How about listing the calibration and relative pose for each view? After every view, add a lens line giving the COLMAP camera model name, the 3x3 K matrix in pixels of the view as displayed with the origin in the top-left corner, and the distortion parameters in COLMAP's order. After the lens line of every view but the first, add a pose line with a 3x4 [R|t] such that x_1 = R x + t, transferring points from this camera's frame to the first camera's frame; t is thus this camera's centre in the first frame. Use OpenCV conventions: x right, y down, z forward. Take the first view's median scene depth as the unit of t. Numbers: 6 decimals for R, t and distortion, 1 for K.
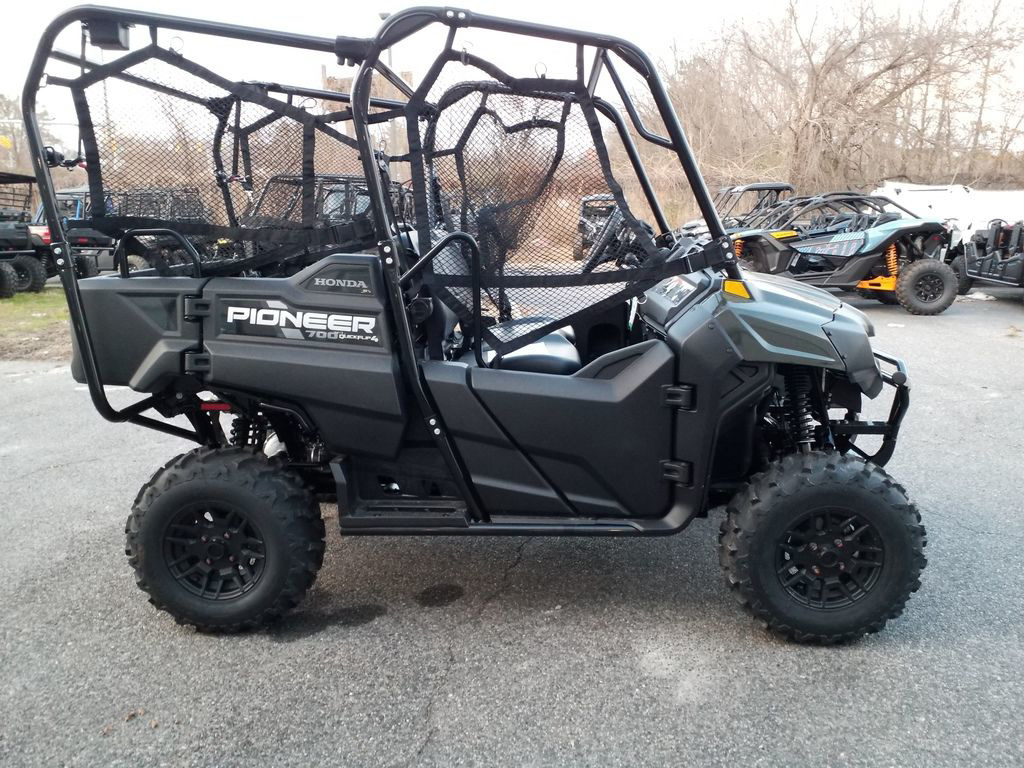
lens RADIAL K [[854.7, 0, 512.0], [0, 854.7, 384.0], [0, 0, 1]] dist [-0.004171, -0.005345]
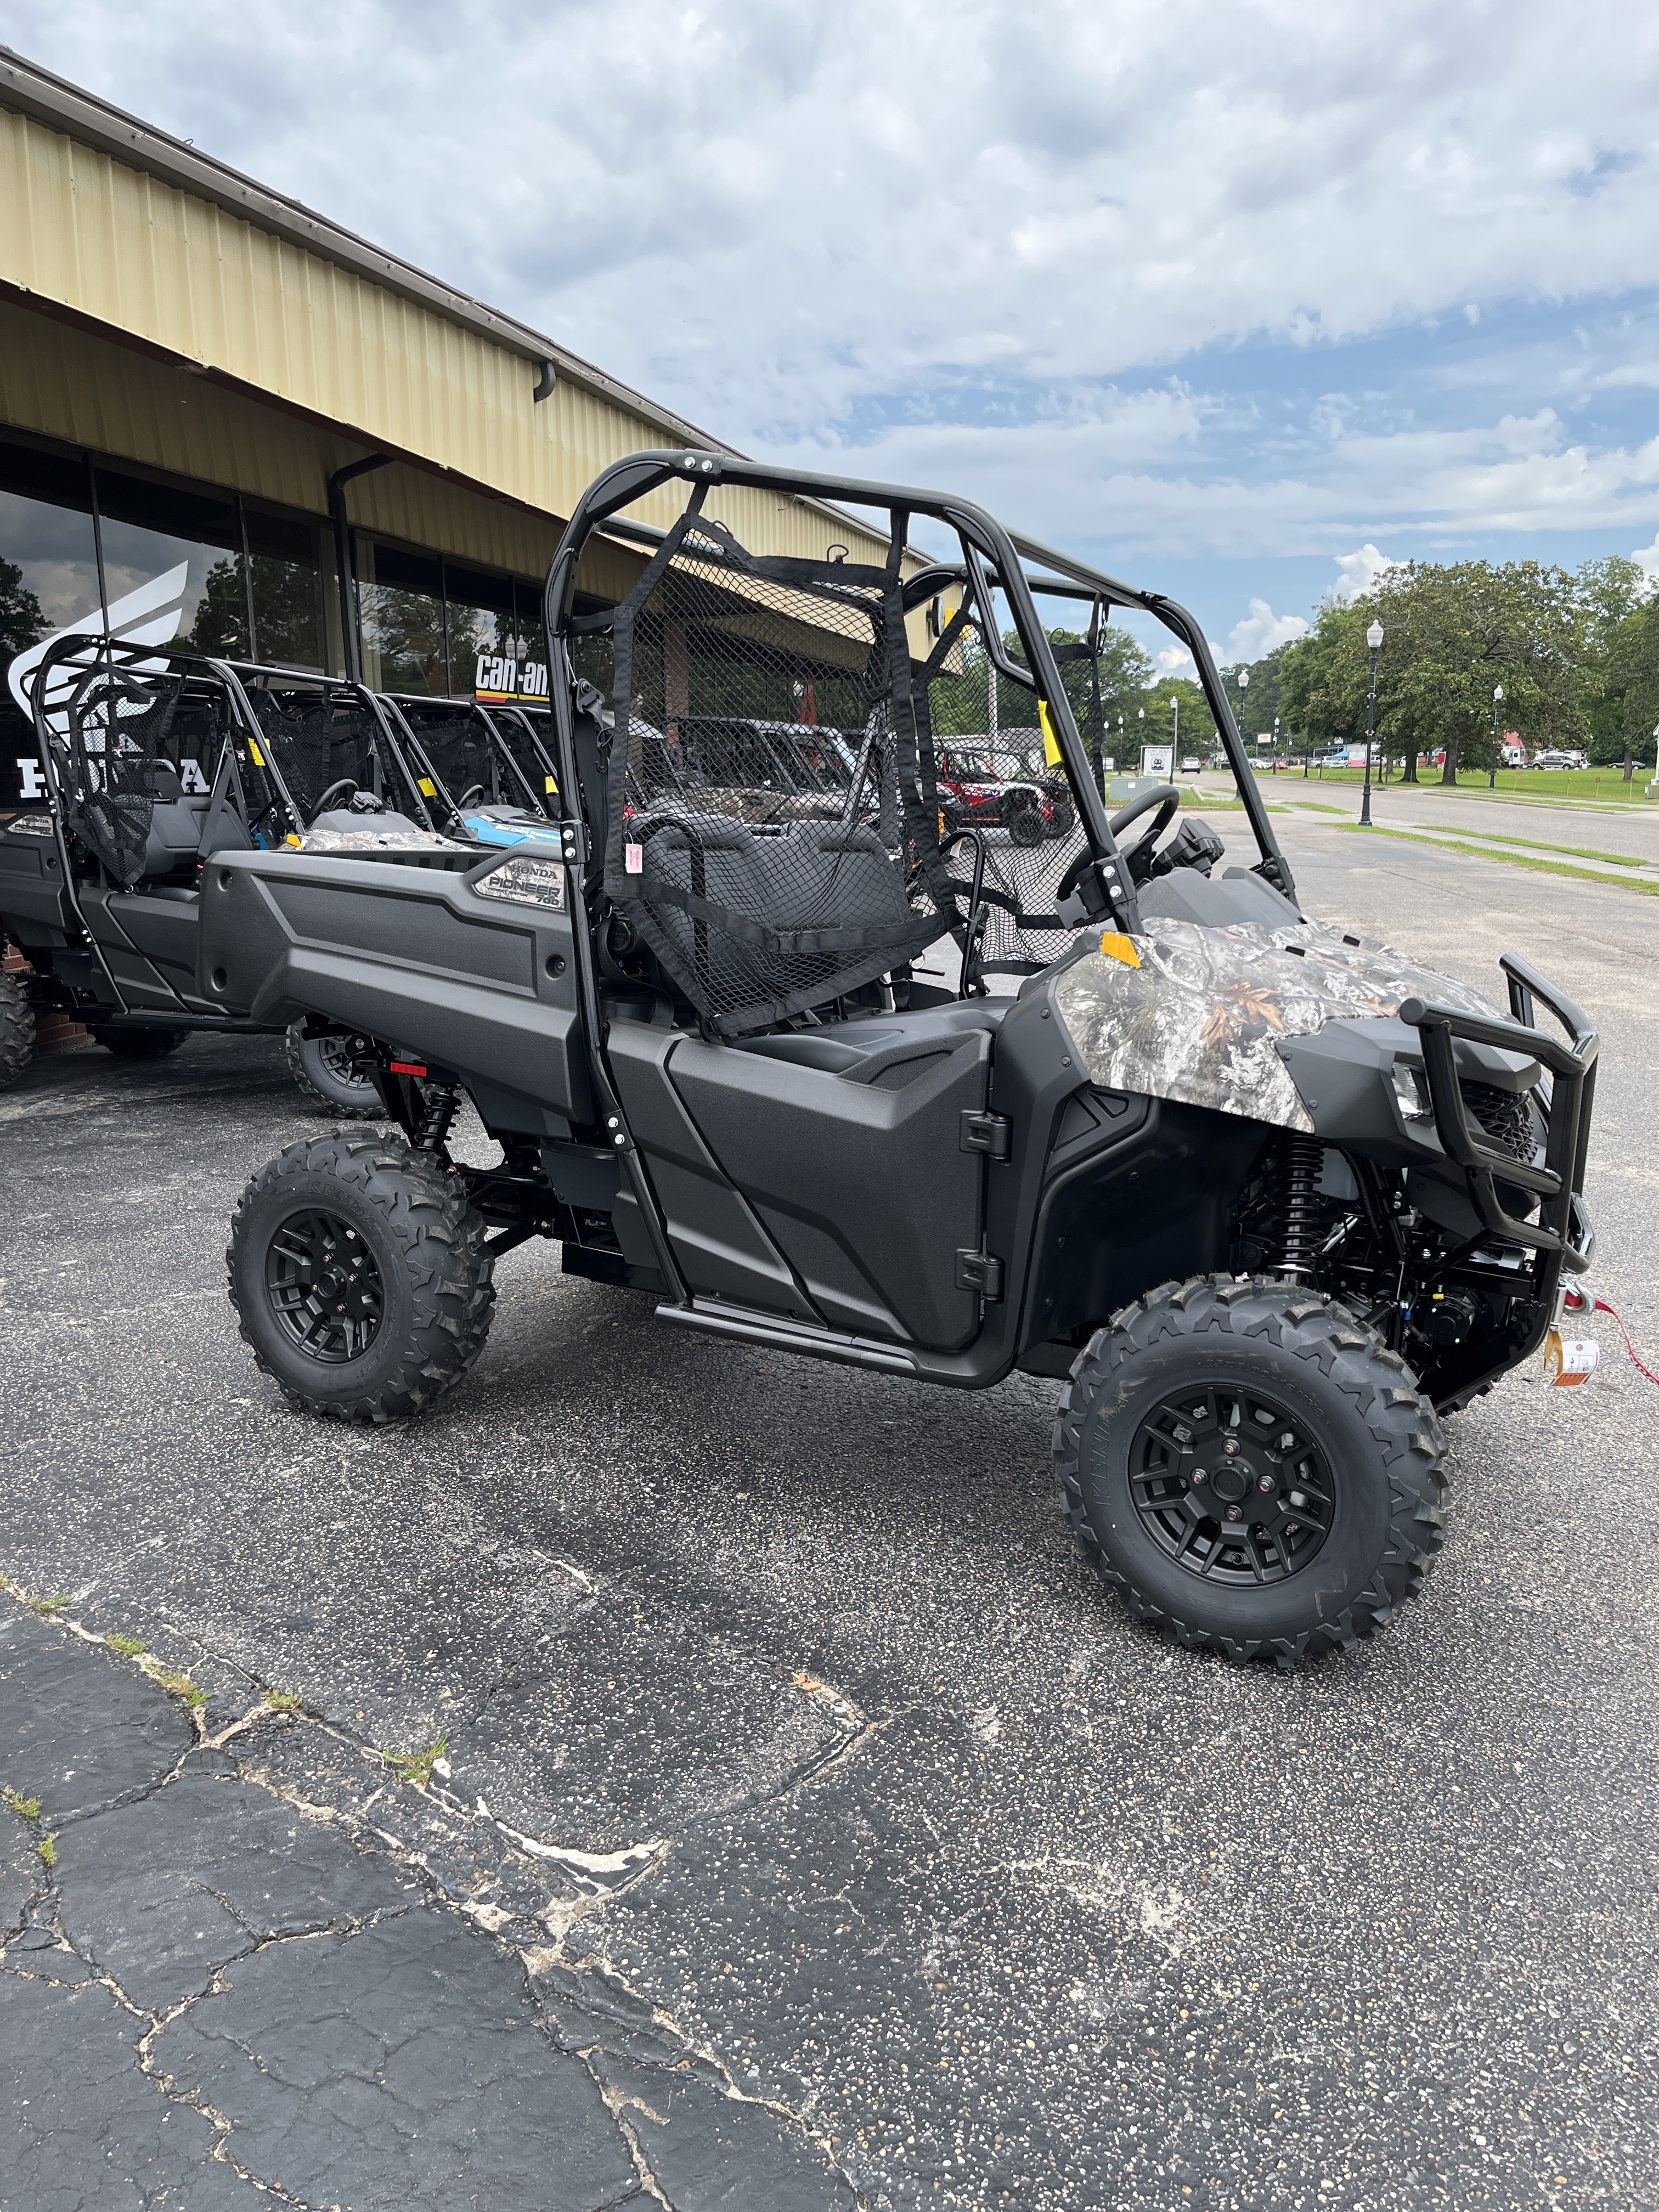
lens RADIAL K [[1846.2, 0, 829.5], [0, 1846.2, 1106.0], [0, 0, 1]] dist [-0.004171, -0.005345]
pose [[0.892126, 0.130641, -0.432487, 0.609362], [-0.150231, 0.988587, -0.011273, 0.024734], [0.426078, 0.075030, 0.901570, -0.119518]]
